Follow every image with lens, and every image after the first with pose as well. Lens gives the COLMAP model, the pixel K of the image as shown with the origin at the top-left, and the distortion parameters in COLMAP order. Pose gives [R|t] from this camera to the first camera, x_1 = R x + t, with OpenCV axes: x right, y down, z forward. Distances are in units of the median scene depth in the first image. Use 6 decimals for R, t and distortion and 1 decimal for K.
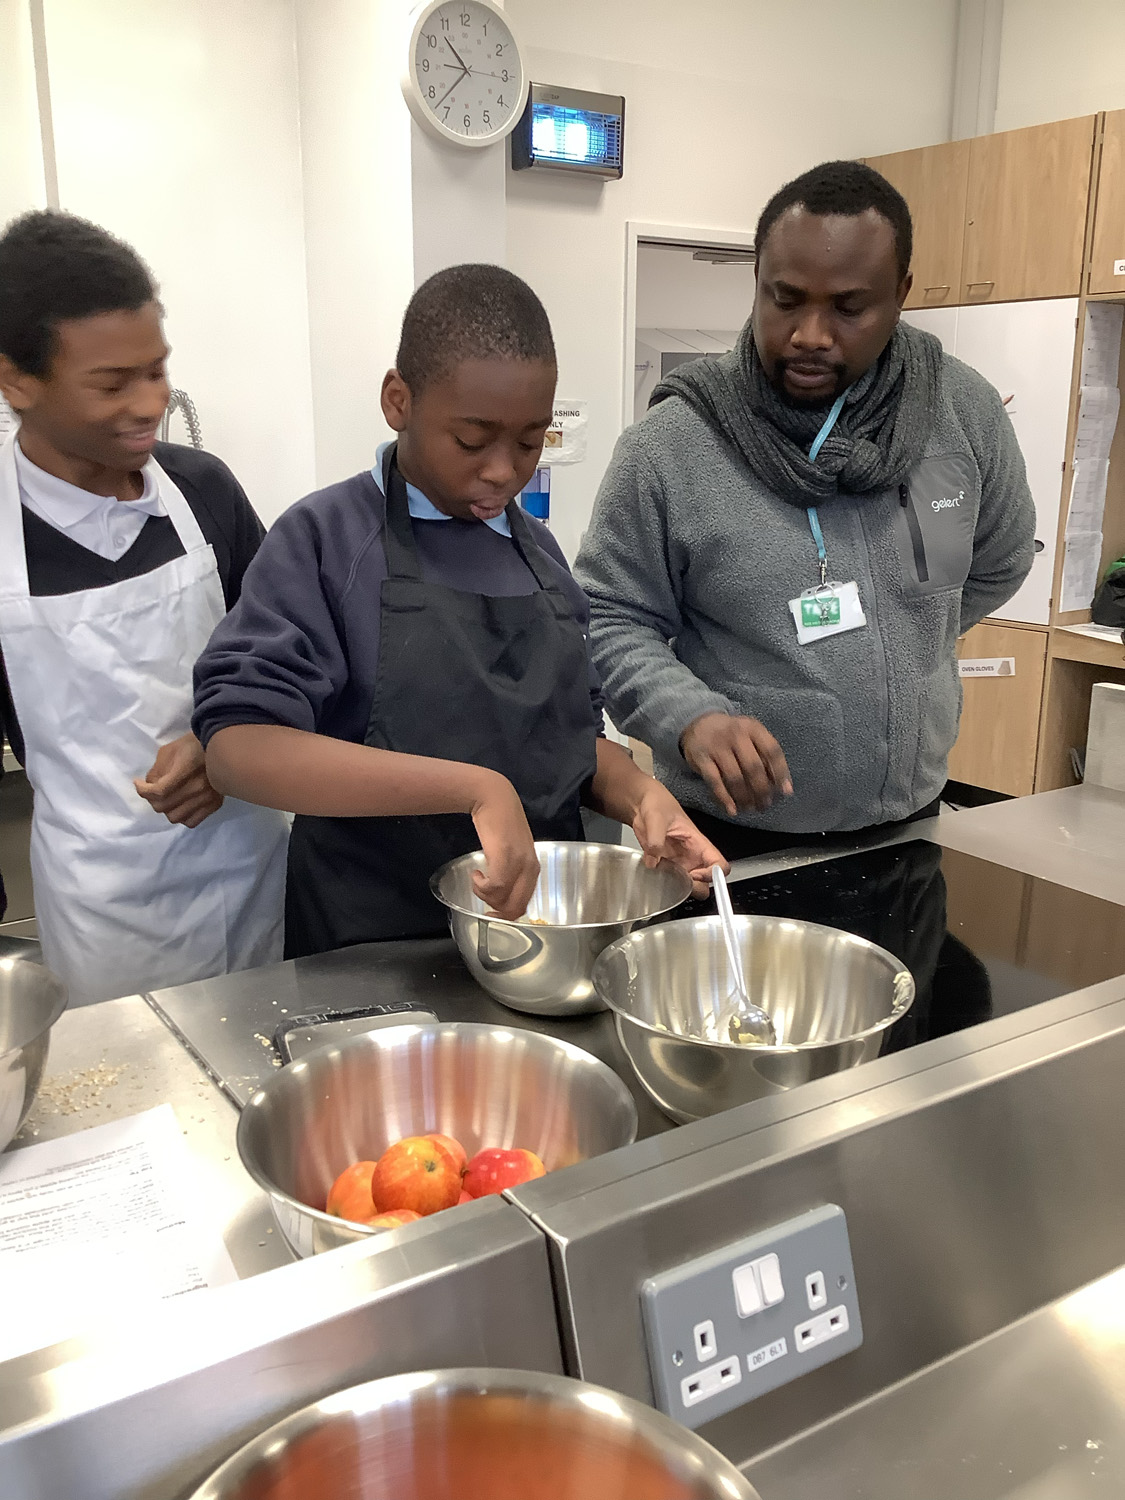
lens RADIAL K [[1346.3, 0, 558.0], [0, 1346.3, 755.5], [0, 0, 1]] dist [0.010604, -0.028176]
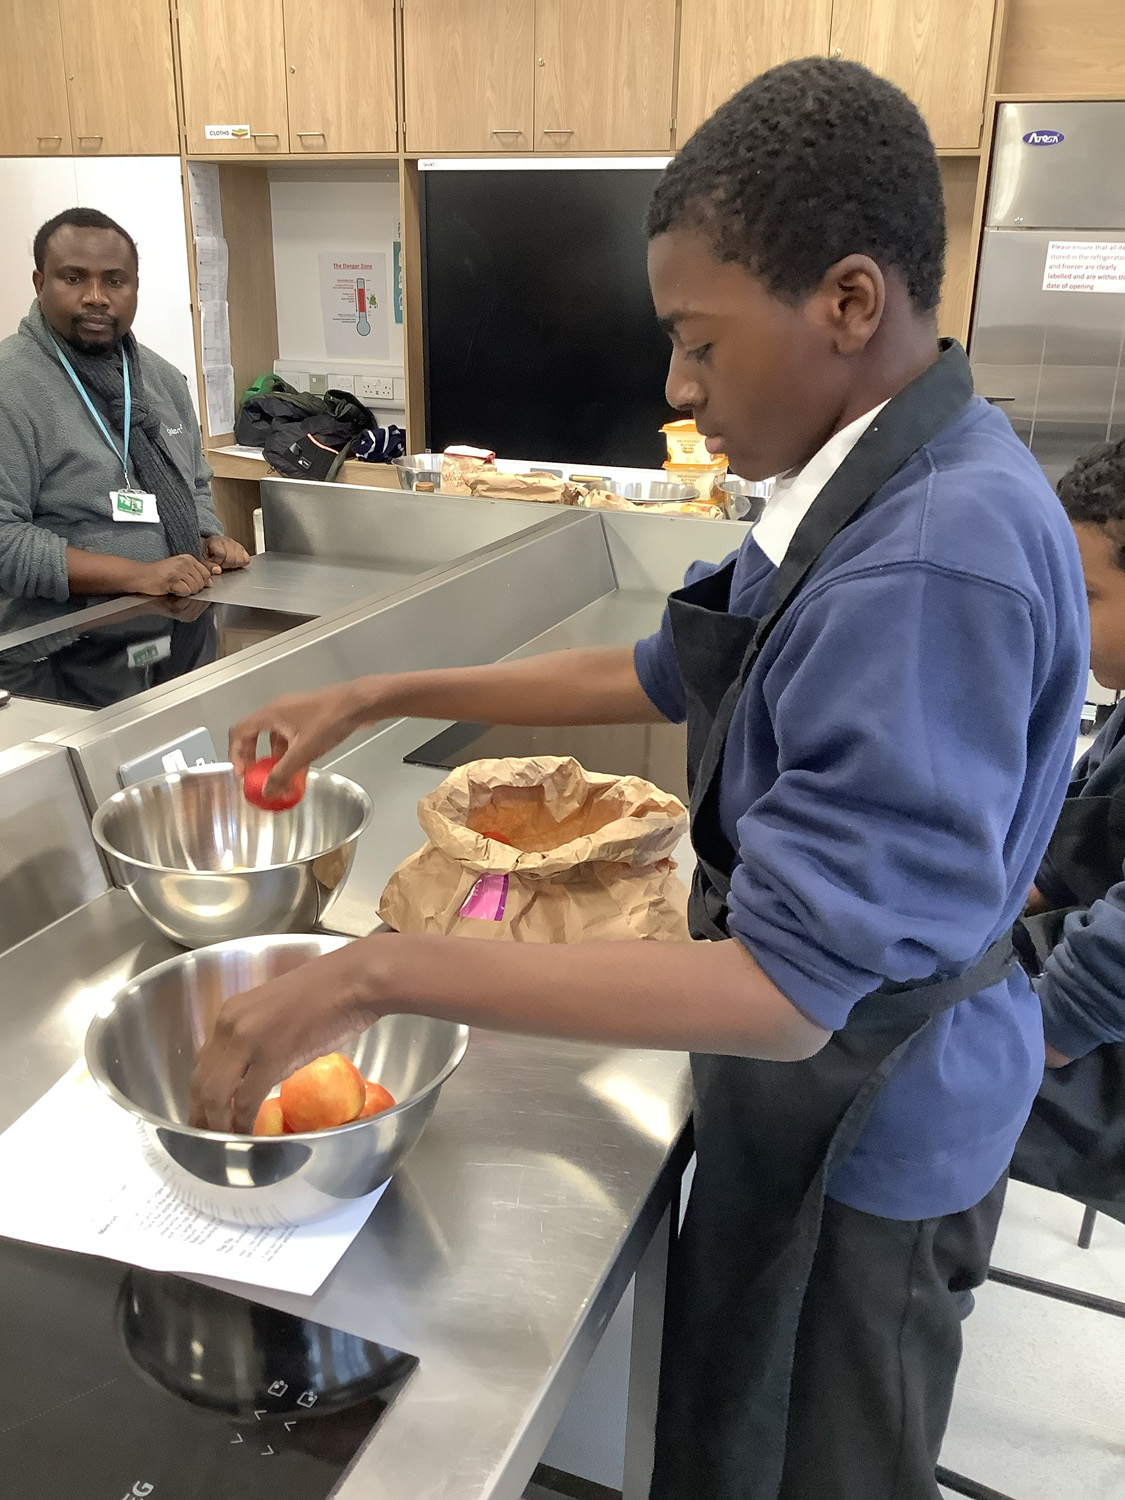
lens RADIAL K [[1346.3, 0, 561.1], [0, 1346.3, 754.7], [0, 0, 1]] dist [0.010604, -0.028176]
pose [[0.815981, -0.194756, 0.544284, -0.069746], [0.125386, 0.978752, 0.162241, 0.012290], [-0.564317, -0.064140, 0.823063, -0.154764]]
